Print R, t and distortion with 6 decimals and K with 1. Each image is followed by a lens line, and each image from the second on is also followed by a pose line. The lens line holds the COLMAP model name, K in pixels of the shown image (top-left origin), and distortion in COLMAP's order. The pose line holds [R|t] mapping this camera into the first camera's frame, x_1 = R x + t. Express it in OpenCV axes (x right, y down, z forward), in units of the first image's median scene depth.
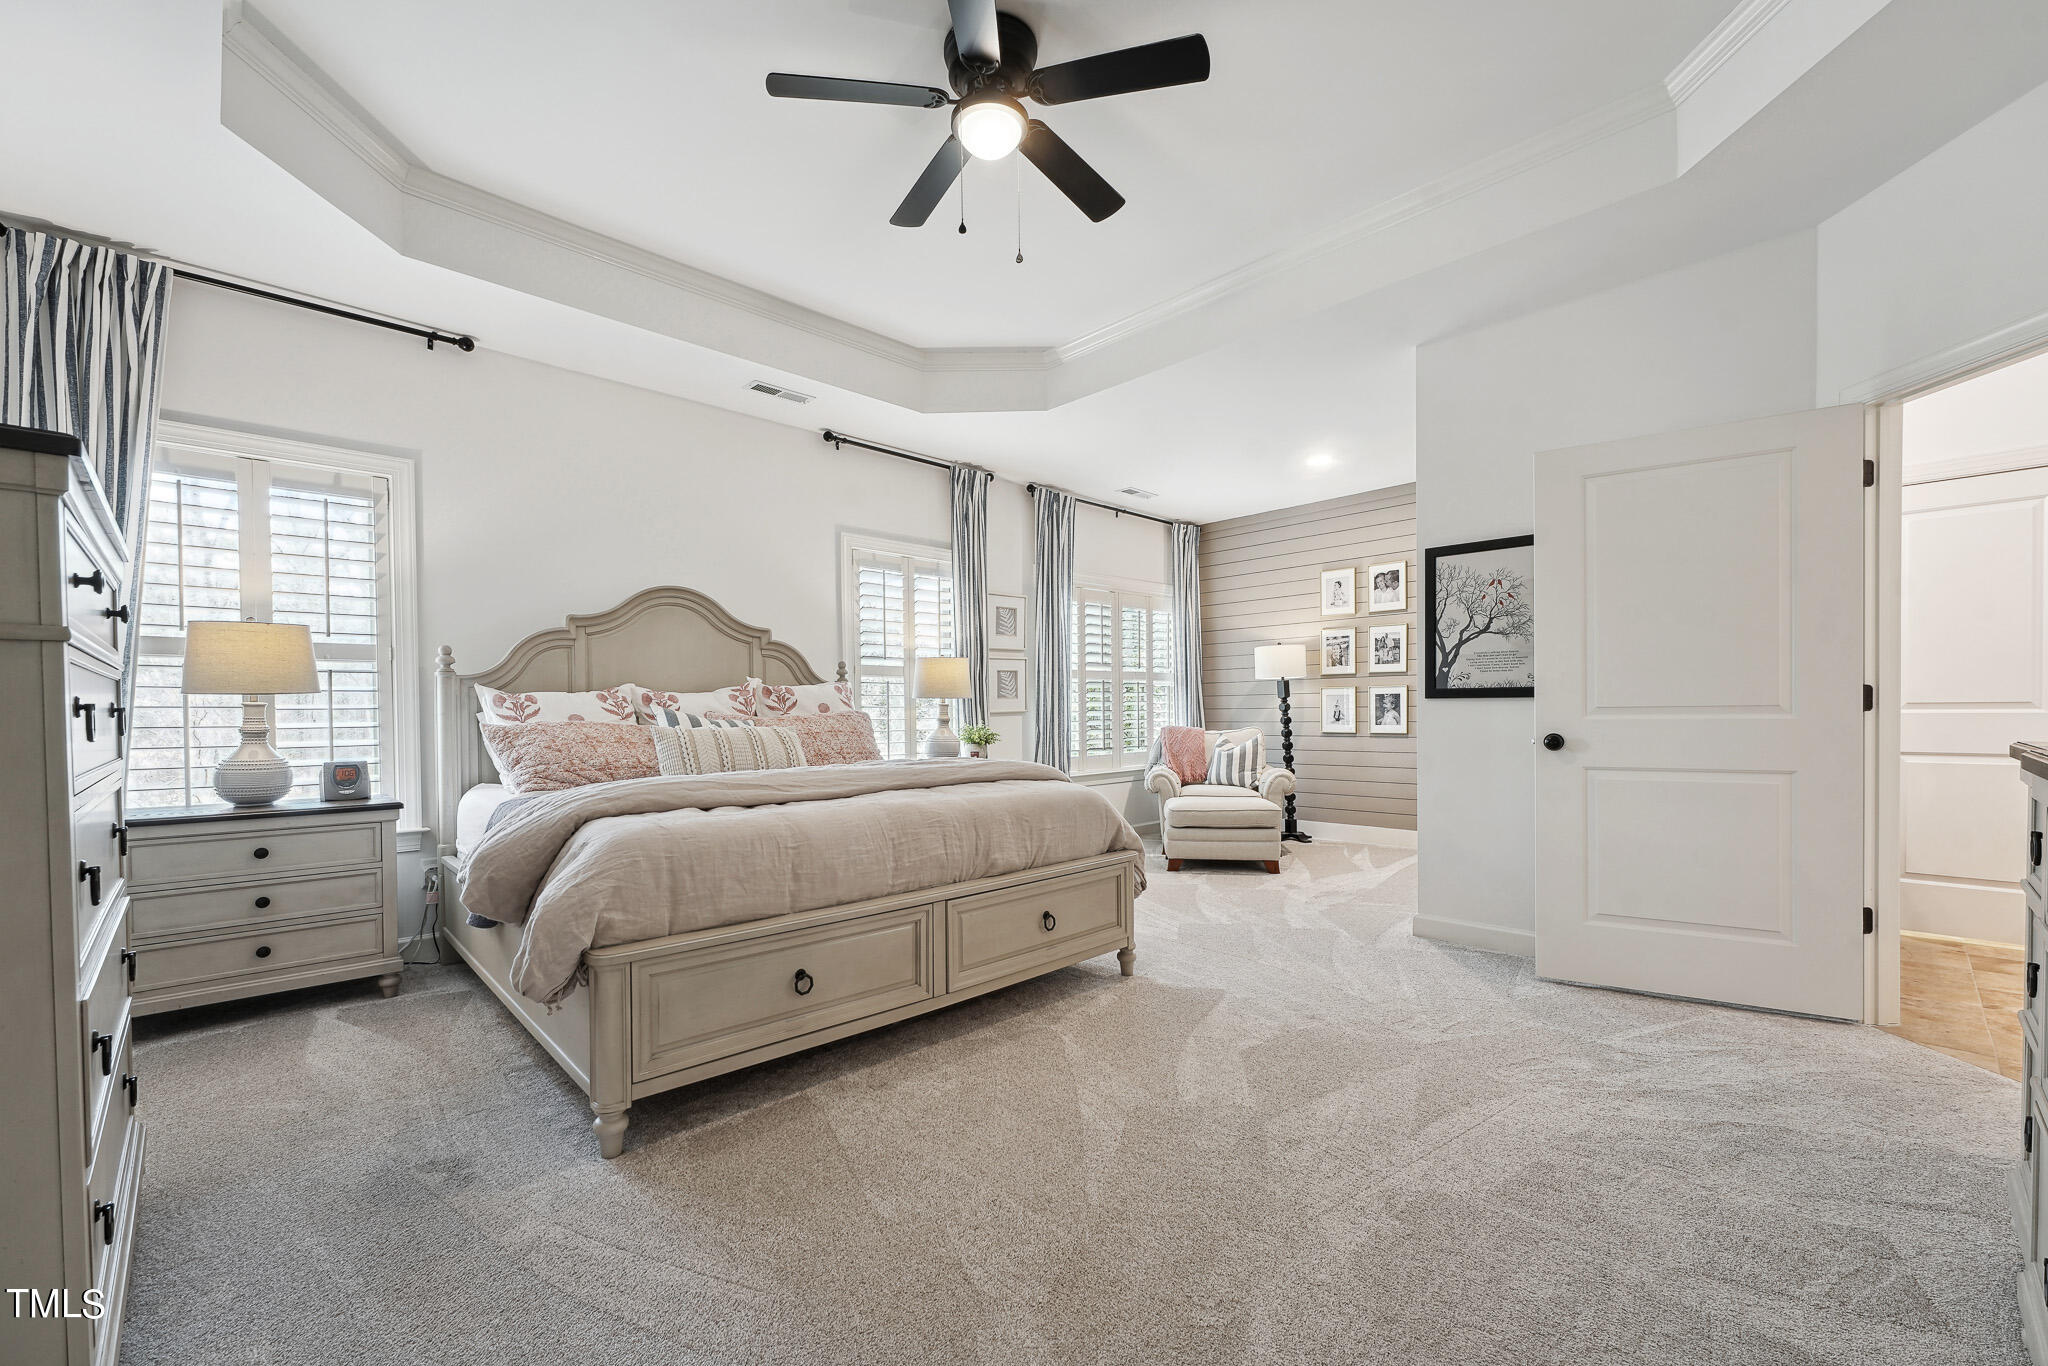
lens RADIAL K [[833.8, 0, 991.0], [0, 833.8, 712.9], [0, 0, 1]] dist [-0.001405, 0.000837]
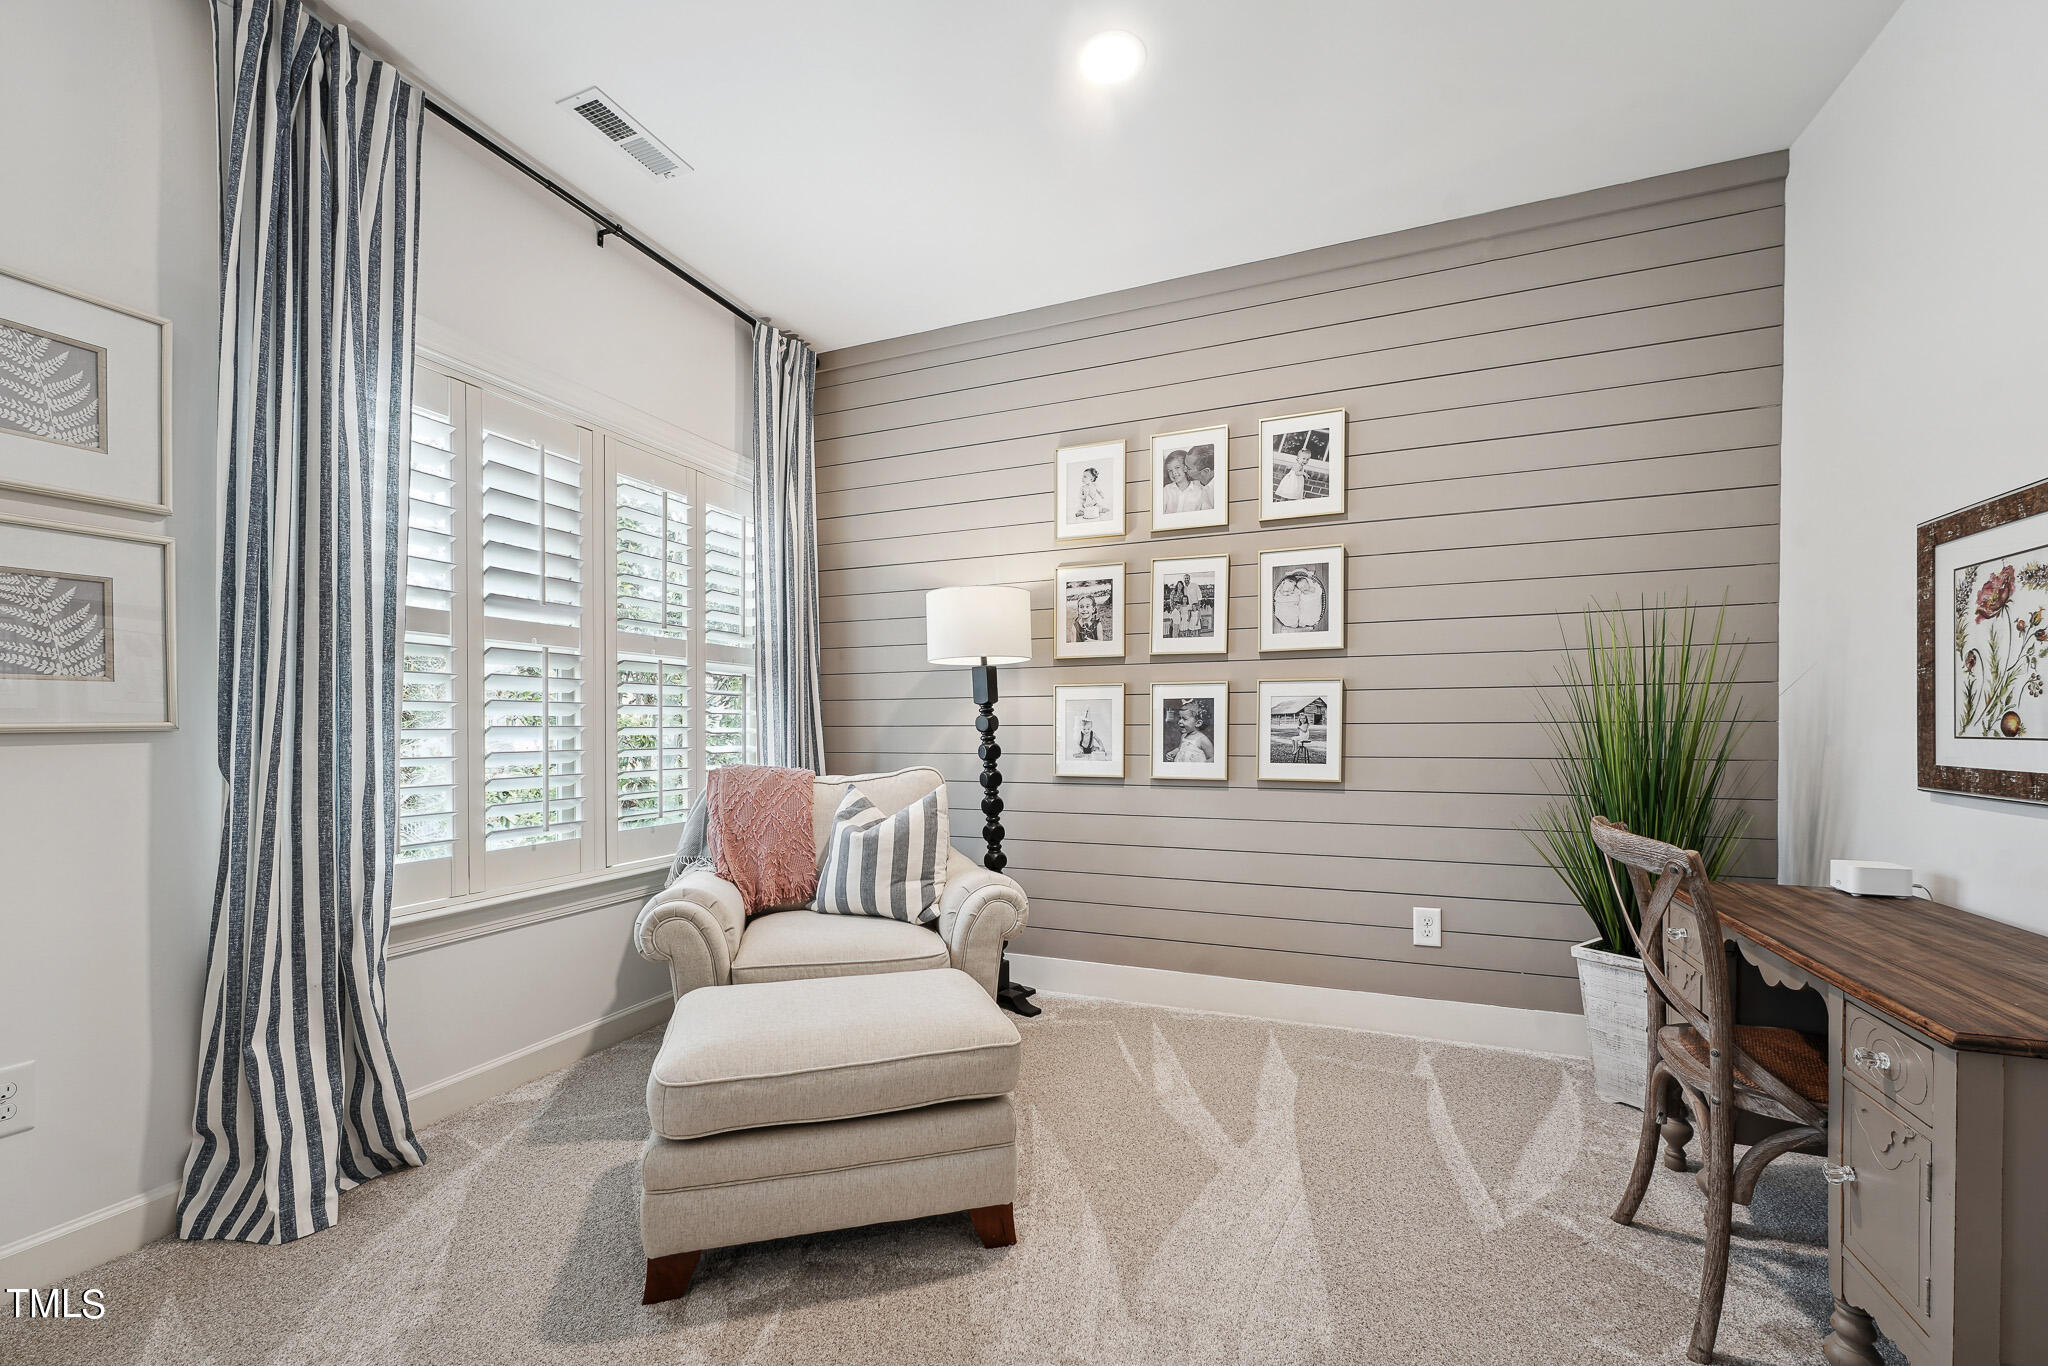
lens RADIAL K [[833.8, 0, 1040.6], [0, 833.8, 740.8], [0, 0, 1]] dist [-0.001405, 0.000837]
pose [[0.893014, 0.001503, 0.450026, 0.170742], [-0.007594, 0.999902, 0.011729, -0.002995], [-0.449965, -0.013892, 0.892938, 0.576918]]
